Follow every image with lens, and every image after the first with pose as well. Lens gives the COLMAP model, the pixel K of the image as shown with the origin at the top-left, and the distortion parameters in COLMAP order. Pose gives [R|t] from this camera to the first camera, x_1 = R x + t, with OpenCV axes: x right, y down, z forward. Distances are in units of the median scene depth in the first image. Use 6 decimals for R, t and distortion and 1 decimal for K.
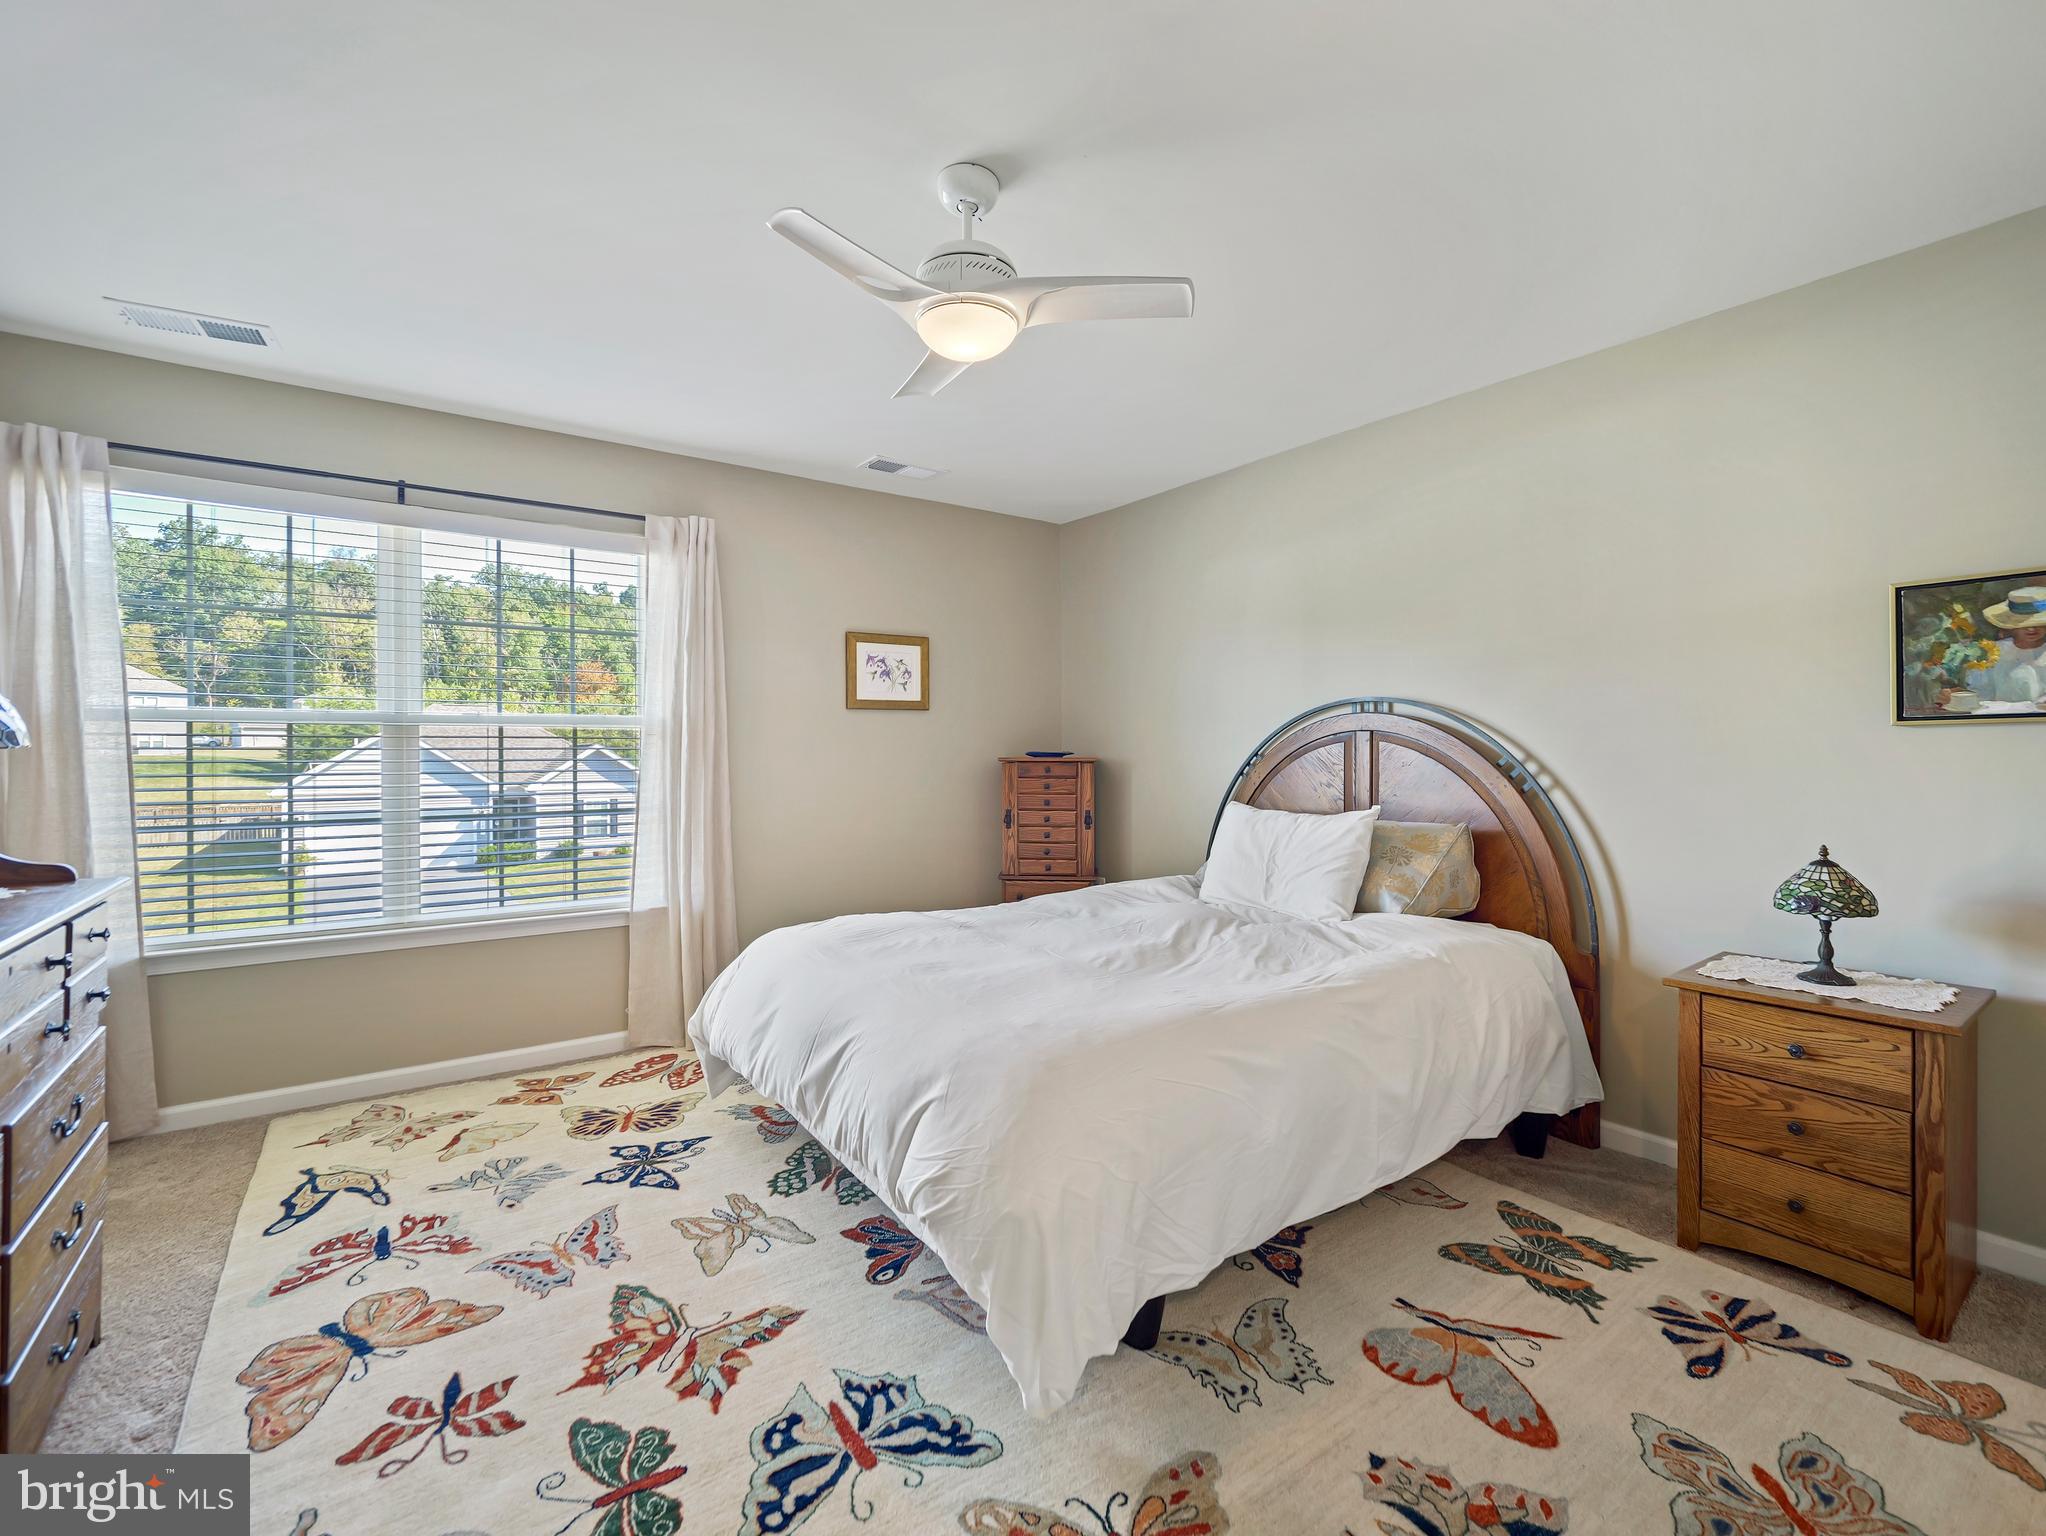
lens RADIAL K [[920.8, 0, 1022.9], [0, 920.8, 740.1], [0, 0, 1]] dist [-0.000846, 0.000579]
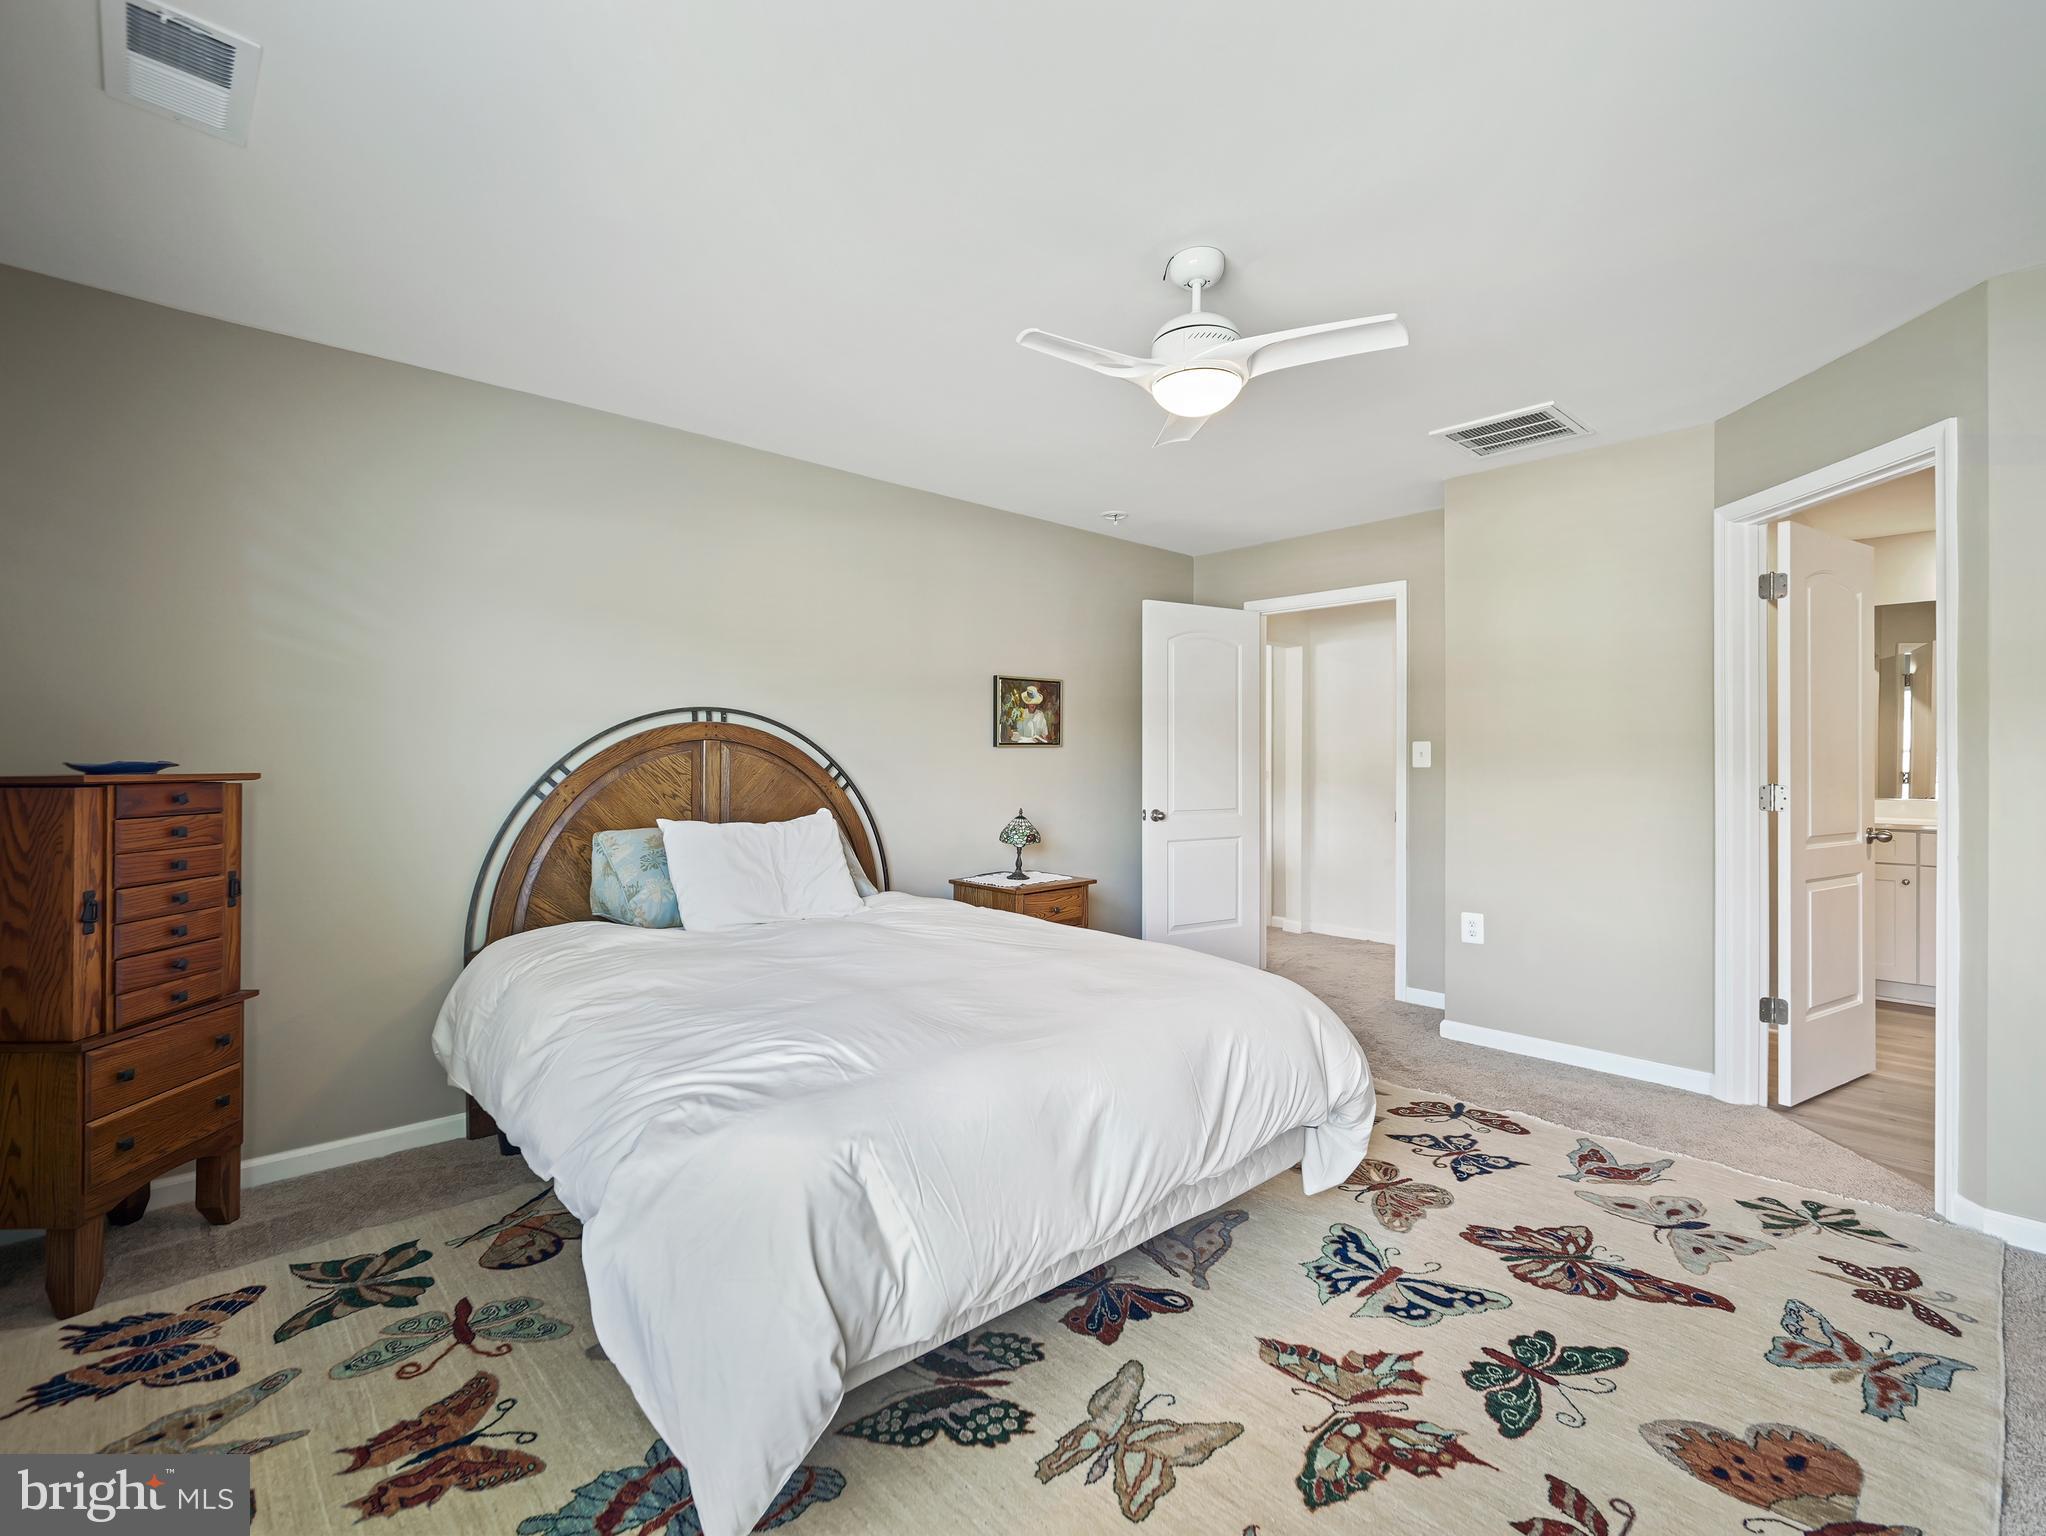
lens RADIAL K [[920.8, 0, 1022.9], [0, 920.8, 740.1], [0, 0, 1]] dist [-0.000846, 0.000579]
pose [[-0.123791, 0.020202, 0.992103, -1.136159], [-0.011999, 0.999689, -0.021853, 0.013367], [-0.992236, -0.014609, -0.123510, 1.322757]]
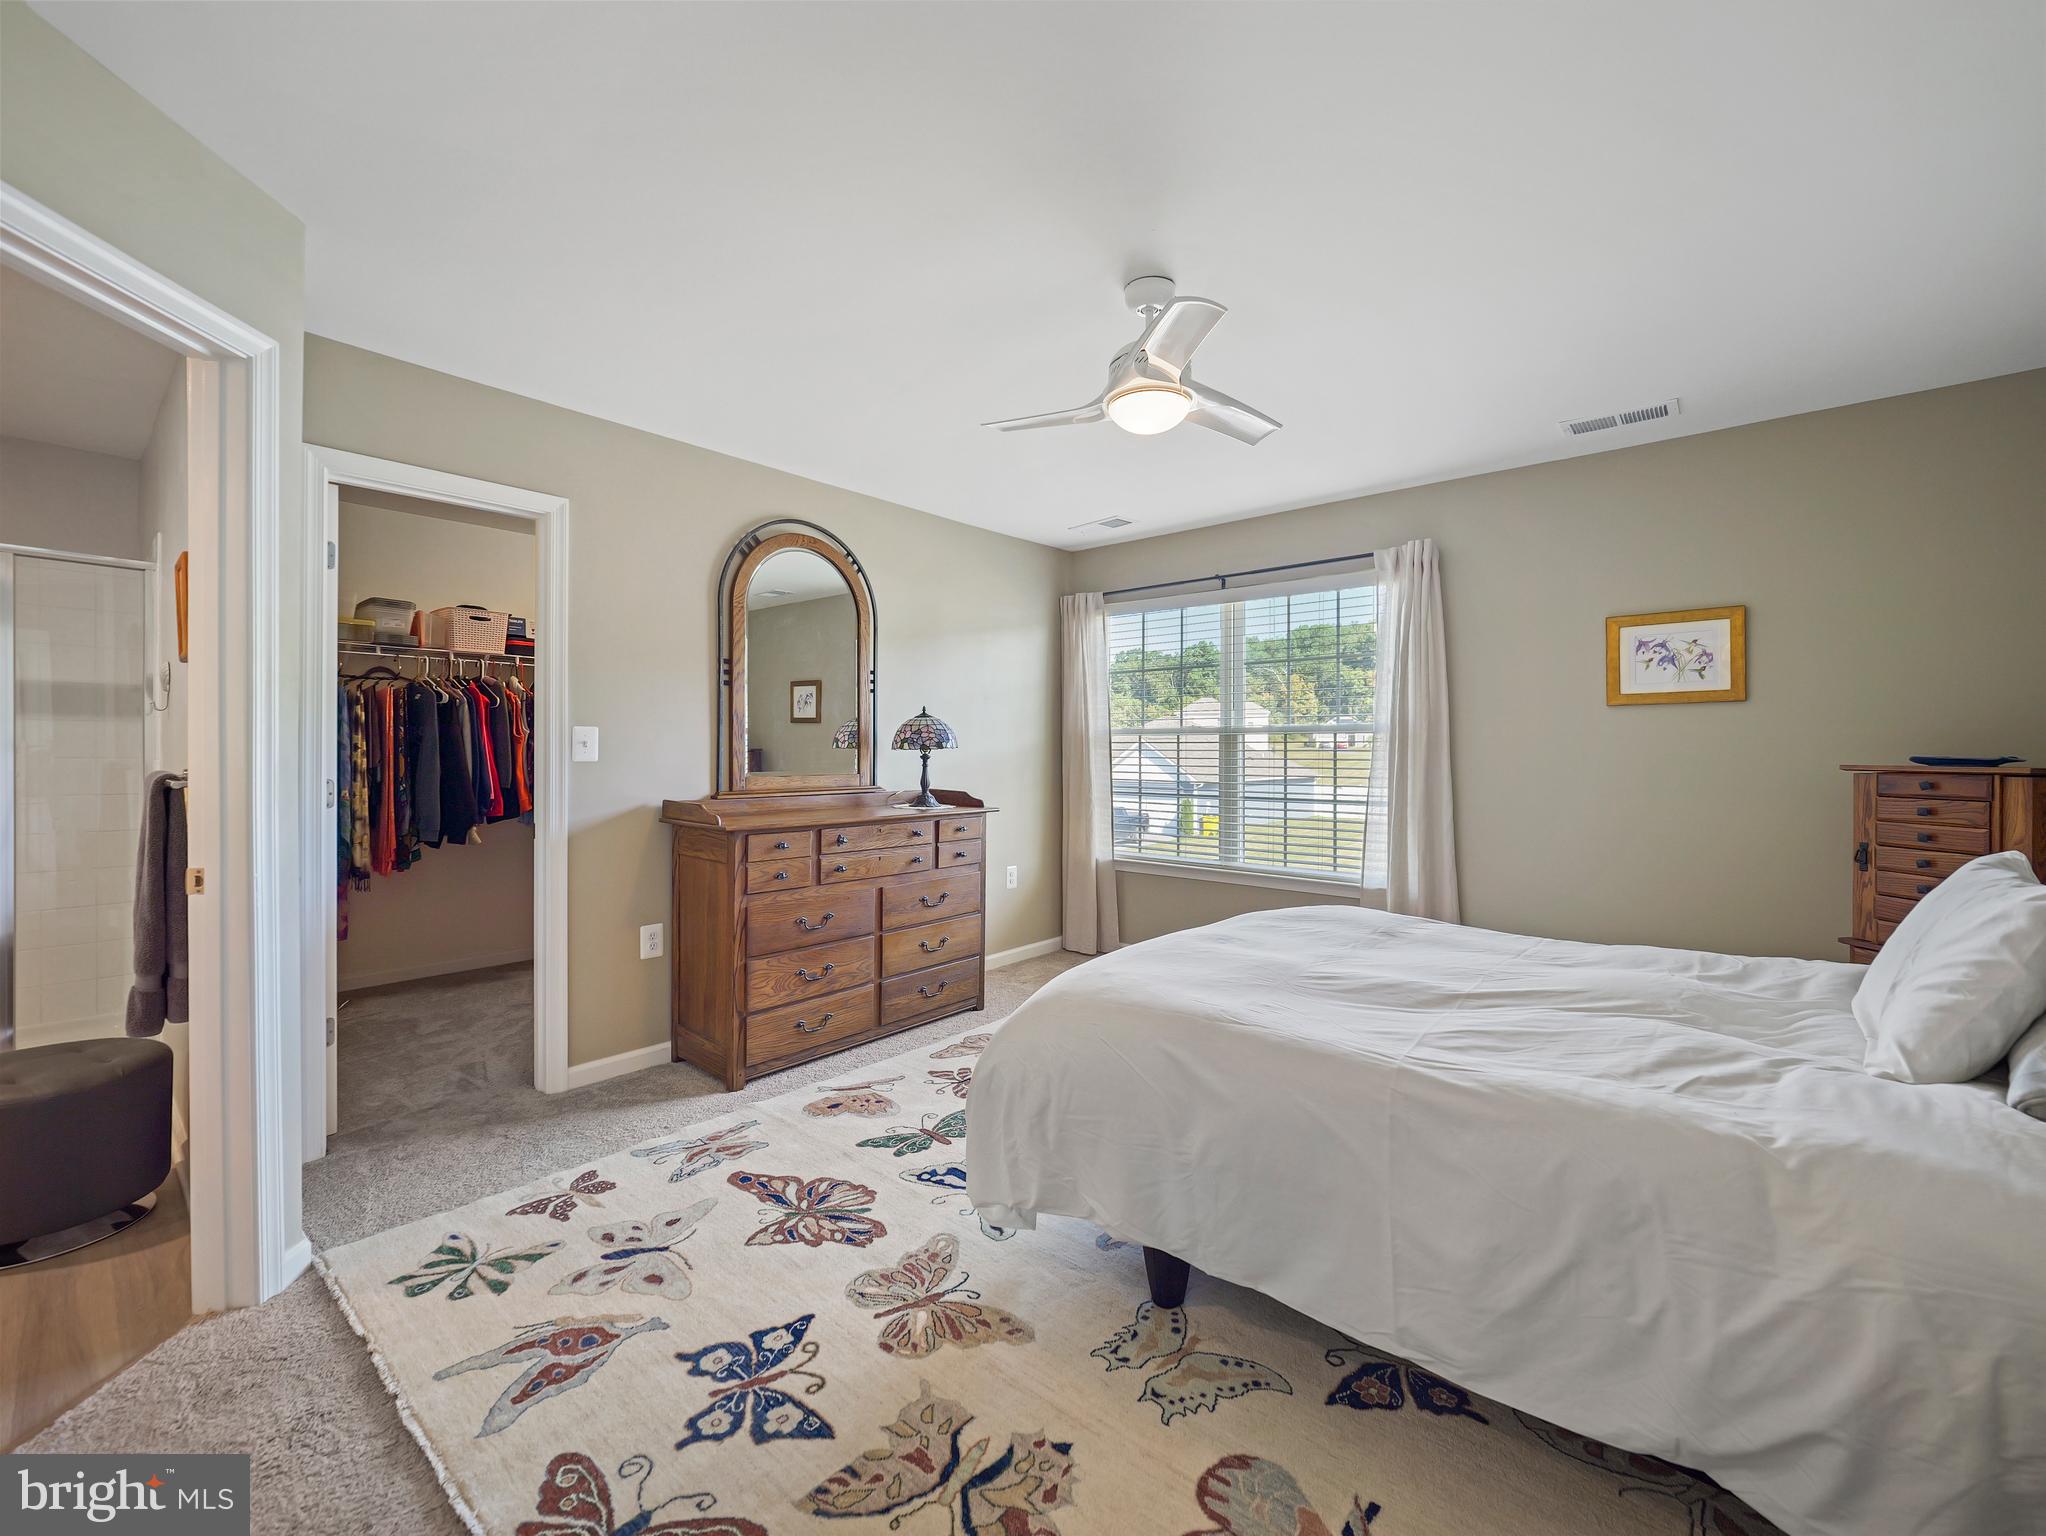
lens RADIAL K [[847.1, 0, 1017.5], [0, 847.1, 751.0], [0, 0, 1]] dist [-0.009562, 0.000114]
pose [[0.226804, 0.001078, -0.973940, 0.971676], [0.007454, 0.999968, 0.002843, 0.005367], [0.973912, -0.007905, 0.226789, 0.564972]]
